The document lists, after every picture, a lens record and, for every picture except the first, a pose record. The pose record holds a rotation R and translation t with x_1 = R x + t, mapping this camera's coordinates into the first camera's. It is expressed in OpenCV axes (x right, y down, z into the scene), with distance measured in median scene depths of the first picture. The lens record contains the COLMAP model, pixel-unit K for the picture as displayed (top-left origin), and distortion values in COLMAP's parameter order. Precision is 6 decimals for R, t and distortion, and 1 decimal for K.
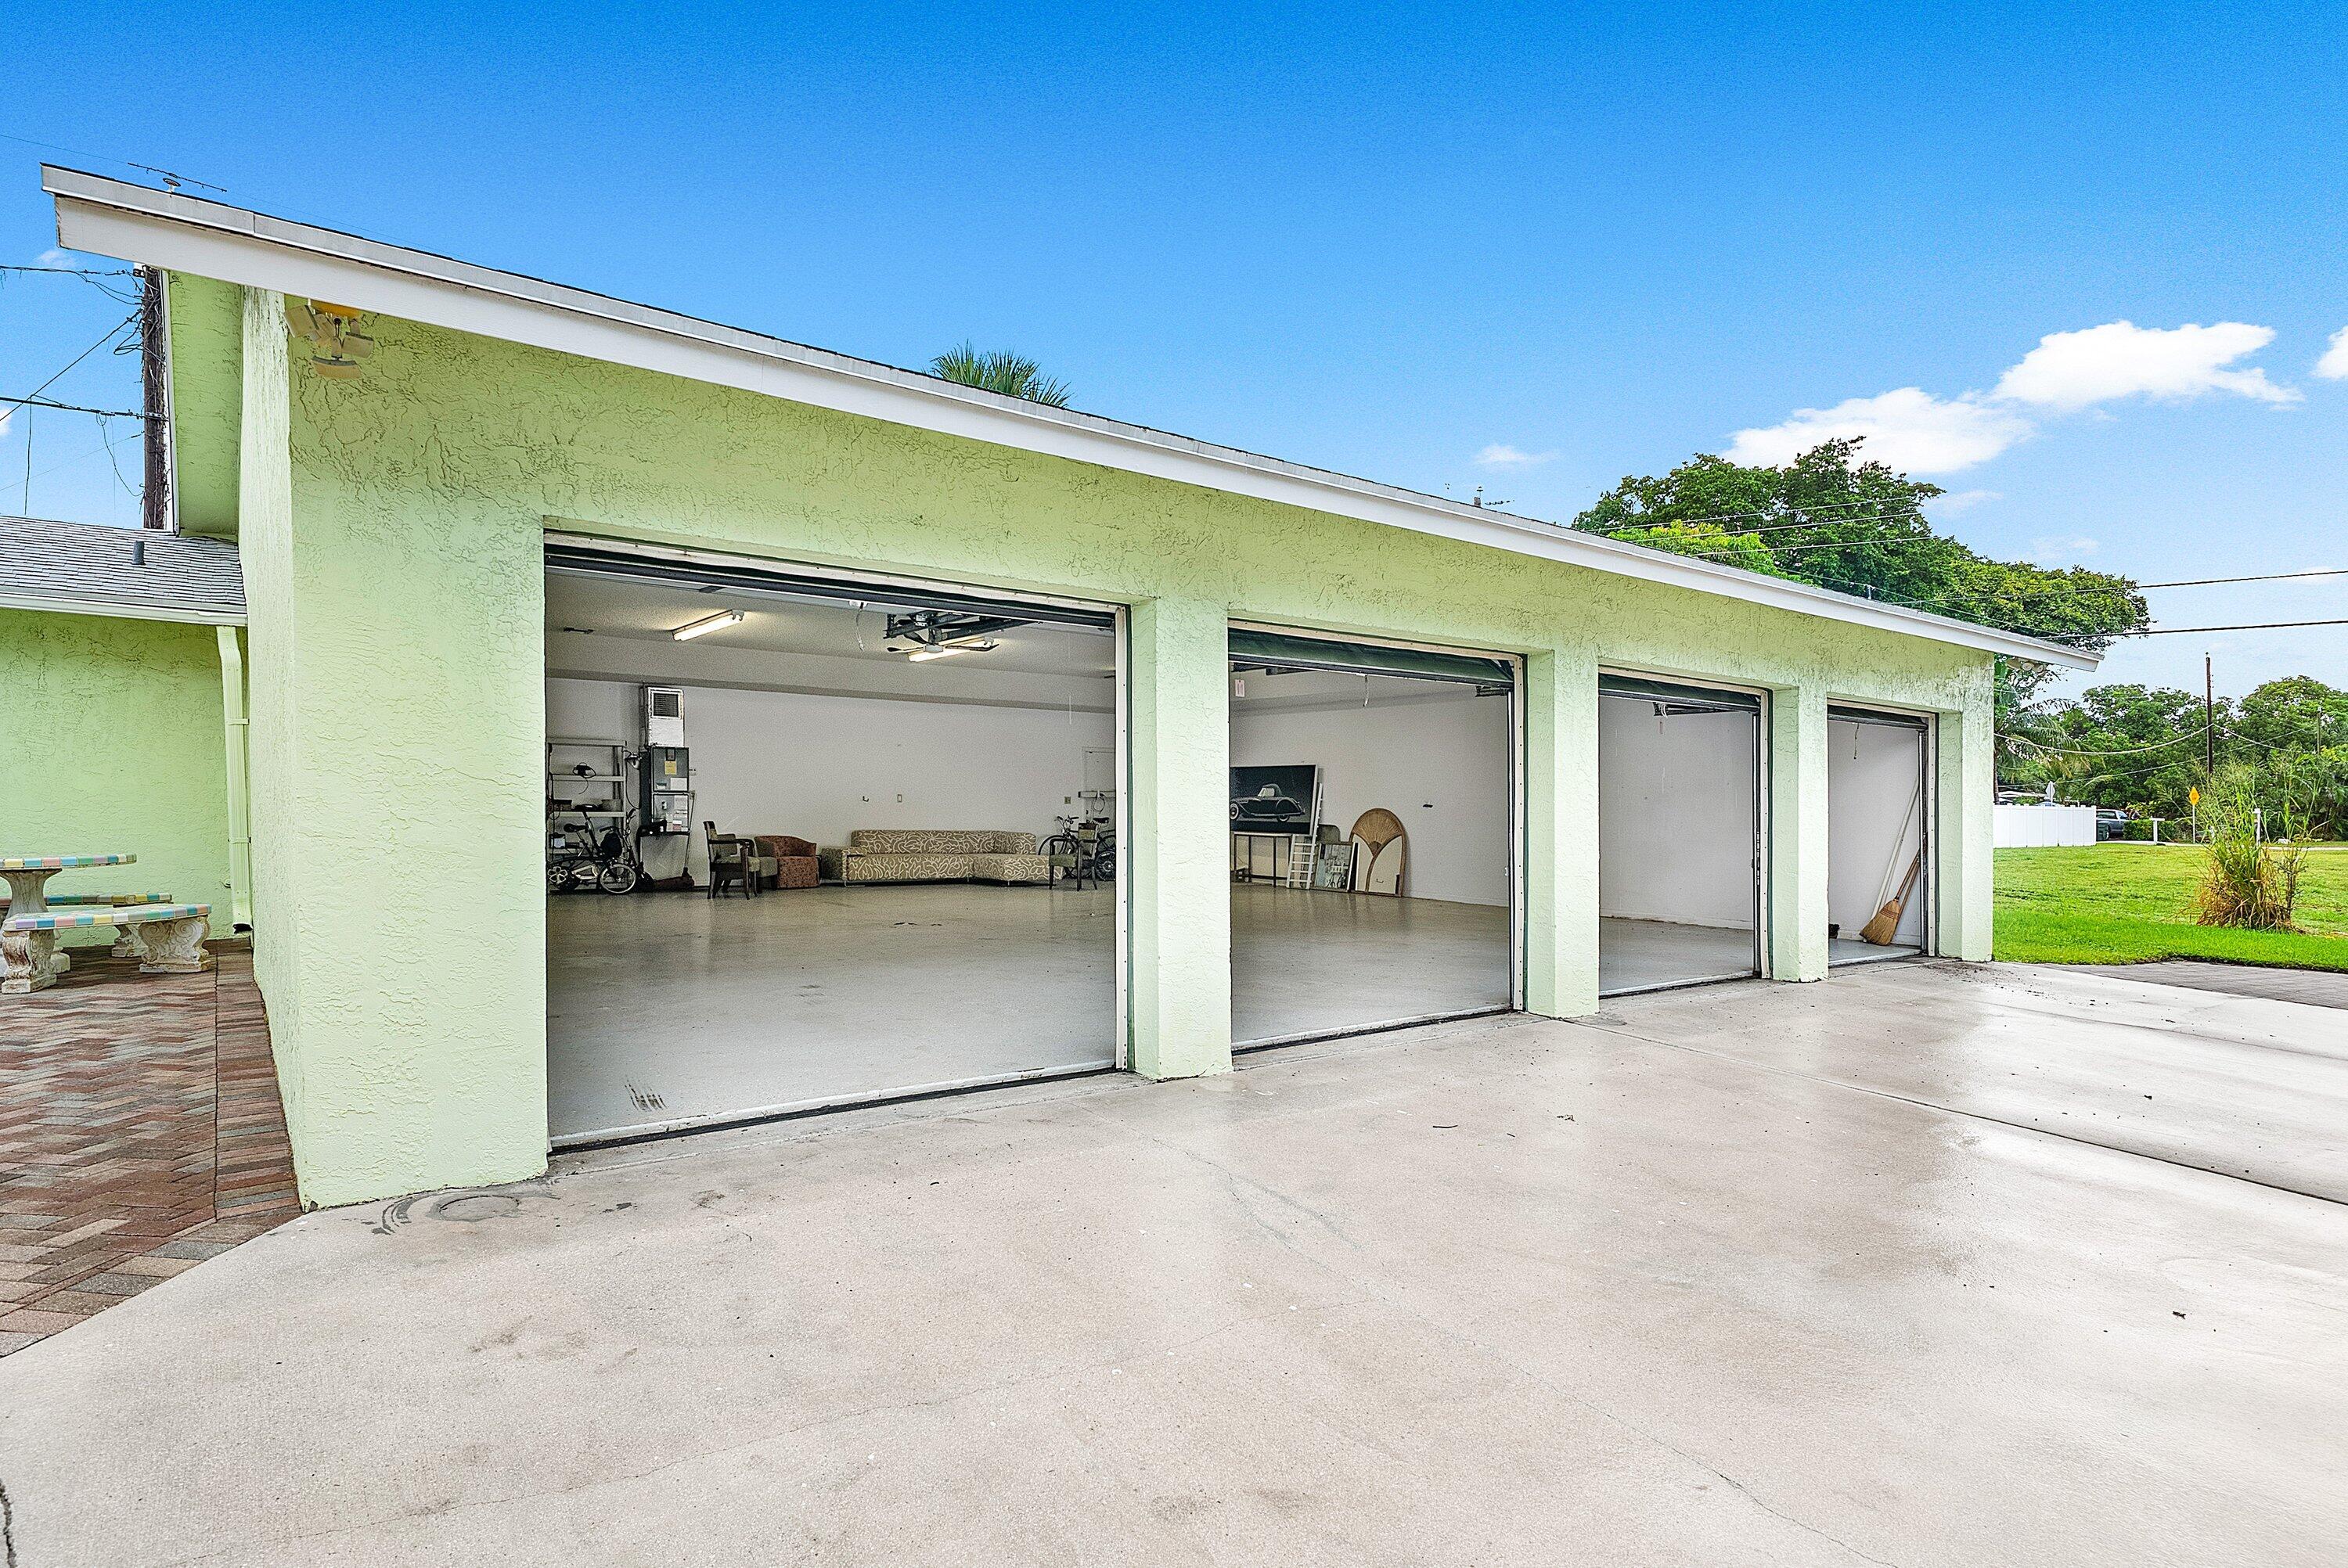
lens RADIAL K [[1251.1, 0, 1200.2], [0, 1251.1, 803.3], [0, 0, 1]] dist [0.001260, 0.000472]
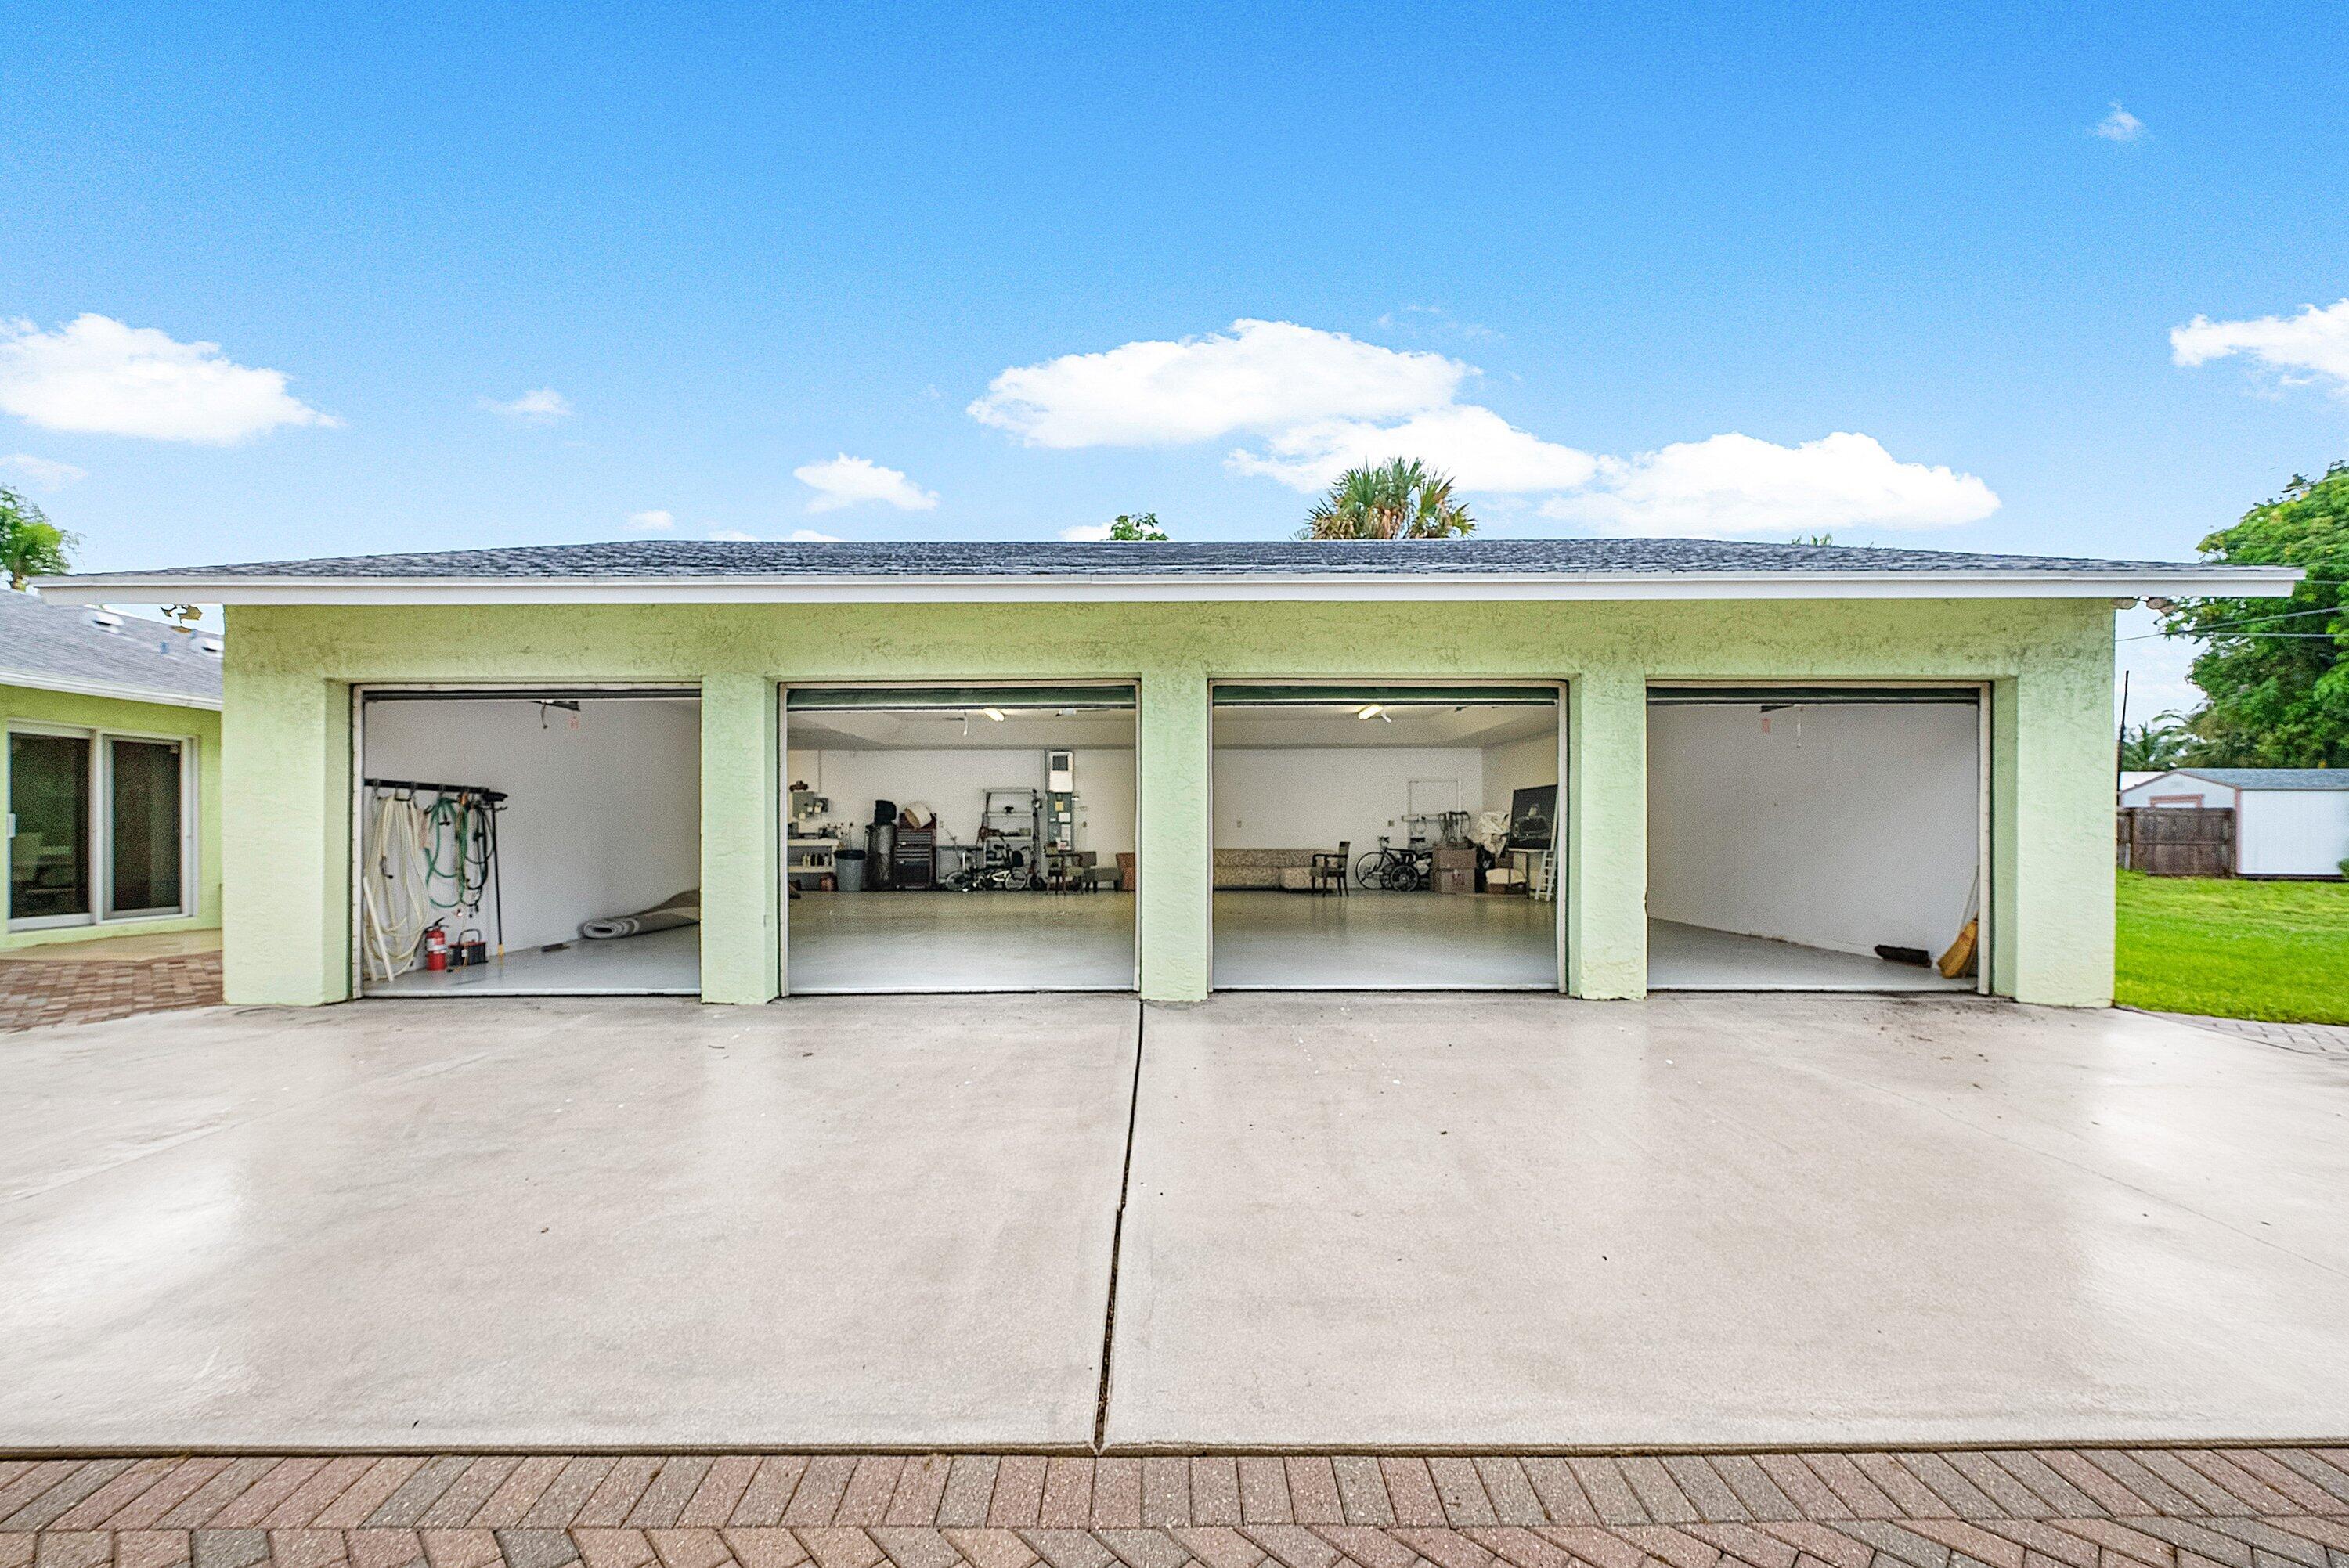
lens RADIAL K [[1019.0, 0, 1181.2], [0, 1019.0, 827.4], [0, 0, 1]] dist [-0.002269, 0.000178]
pose [[0.795802, -0.019767, -0.605234, 0.570400], [0.015232, 0.999804, -0.012626, 0.019355], [0.605365, 0.000828, 0.795947, 0.192719]]
